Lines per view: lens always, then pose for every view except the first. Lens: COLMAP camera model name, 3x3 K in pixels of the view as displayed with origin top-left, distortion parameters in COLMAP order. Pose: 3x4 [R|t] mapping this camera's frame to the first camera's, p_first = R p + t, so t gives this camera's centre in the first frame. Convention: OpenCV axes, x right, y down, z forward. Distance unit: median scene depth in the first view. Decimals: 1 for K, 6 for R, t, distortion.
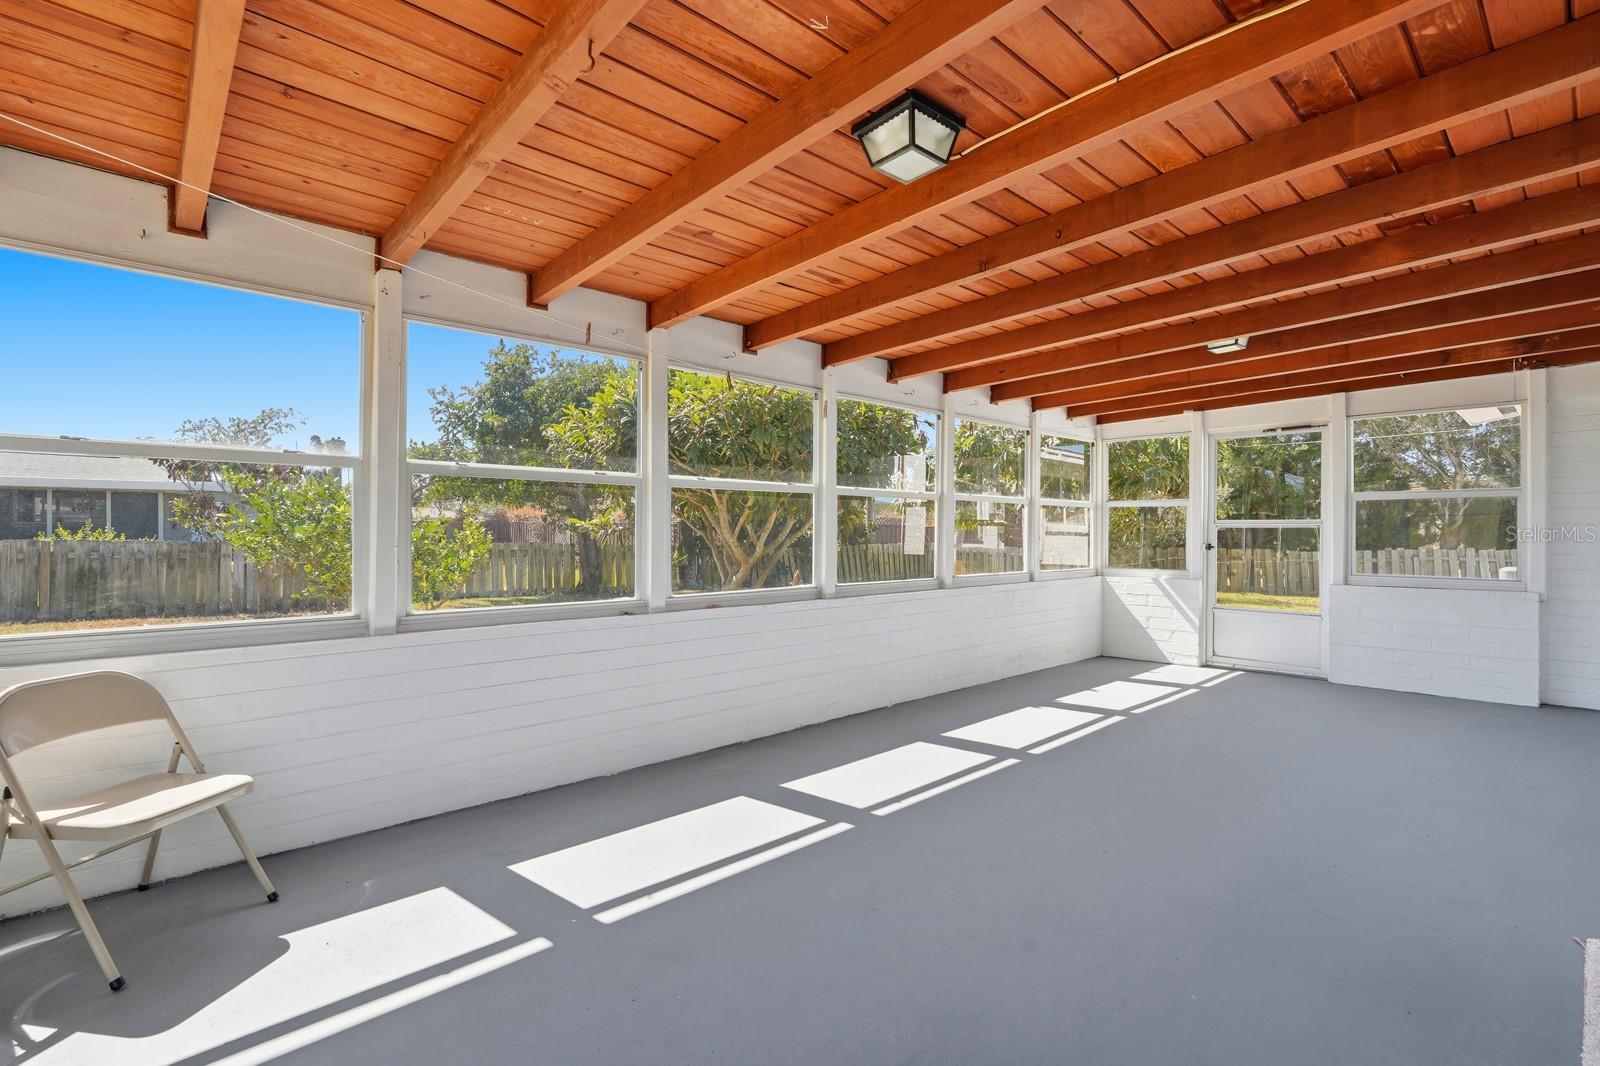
lens RADIAL K [[720.1, 0, 800.0], [0, 720.1, 533.0], [0, 0, 1]] dist [0.000127, 0.000075]
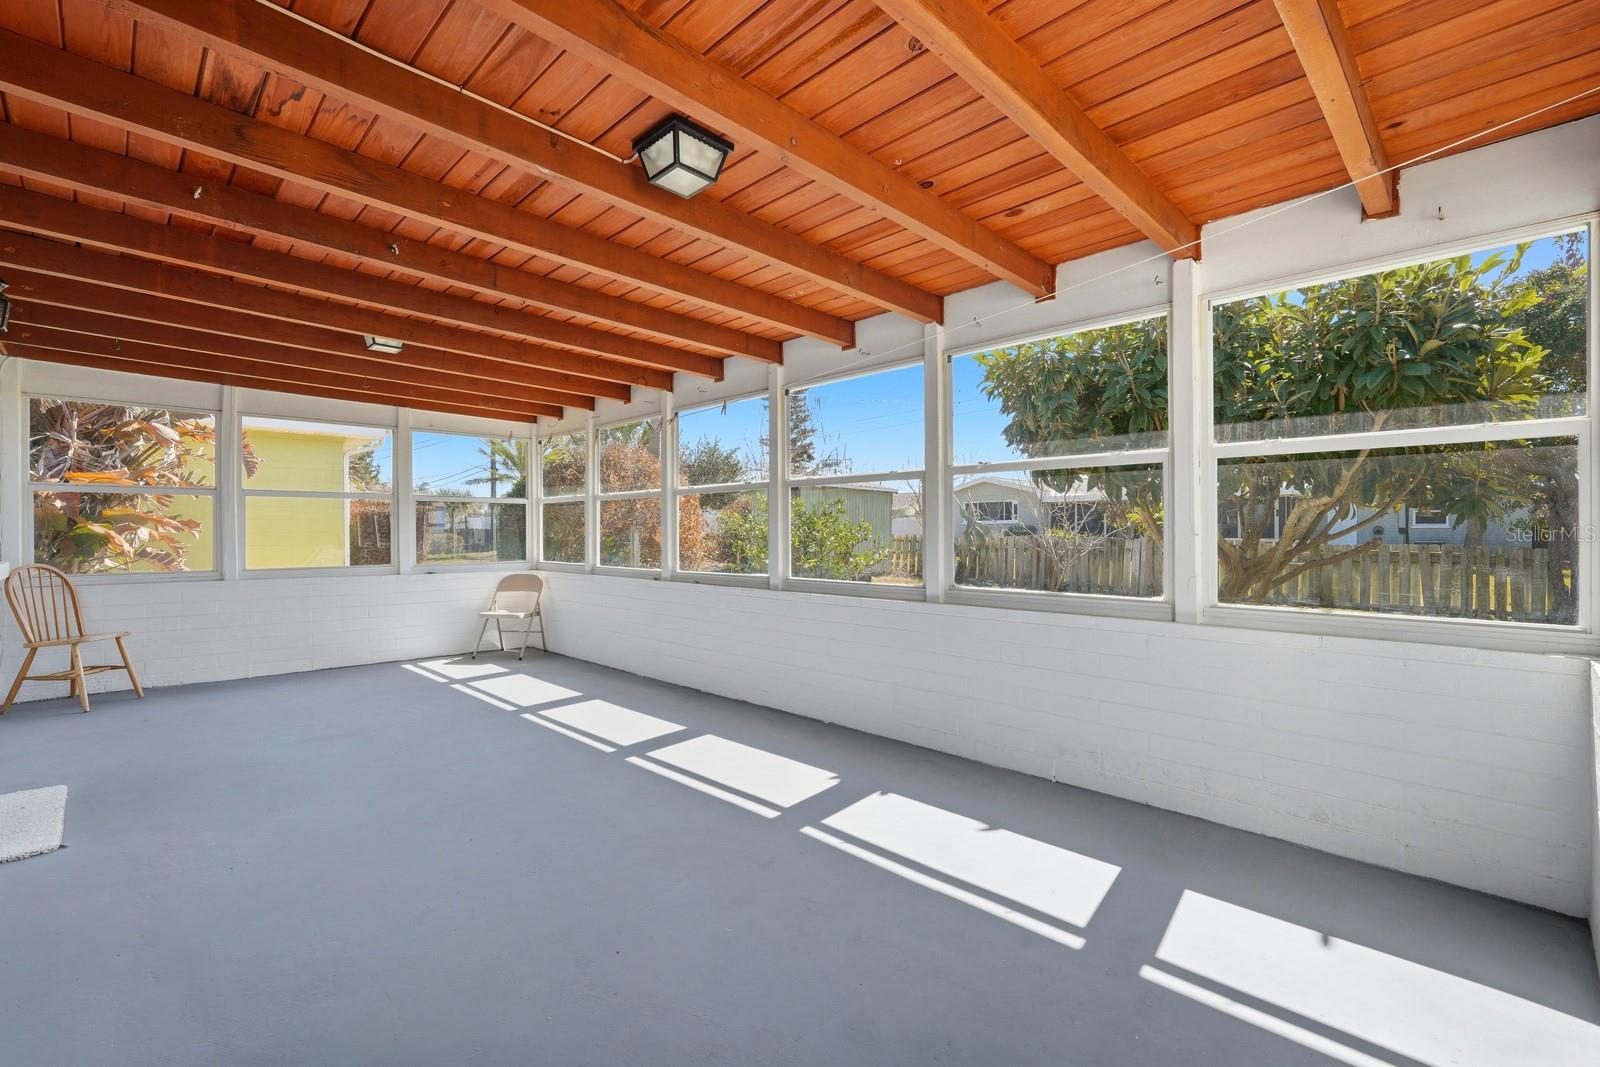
lens RADIAL K [[765.8, 0, 797.3], [0, 765.8, 514.9], [0, 0, 1]] dist [0.001556, 0.000102]
pose [[0.007179, -0.016258, -0.999842, 0.840148], [0.014947, 0.999758, -0.016149, 0.001519], [0.999863, -0.014829, 0.007420, 0.761338]]
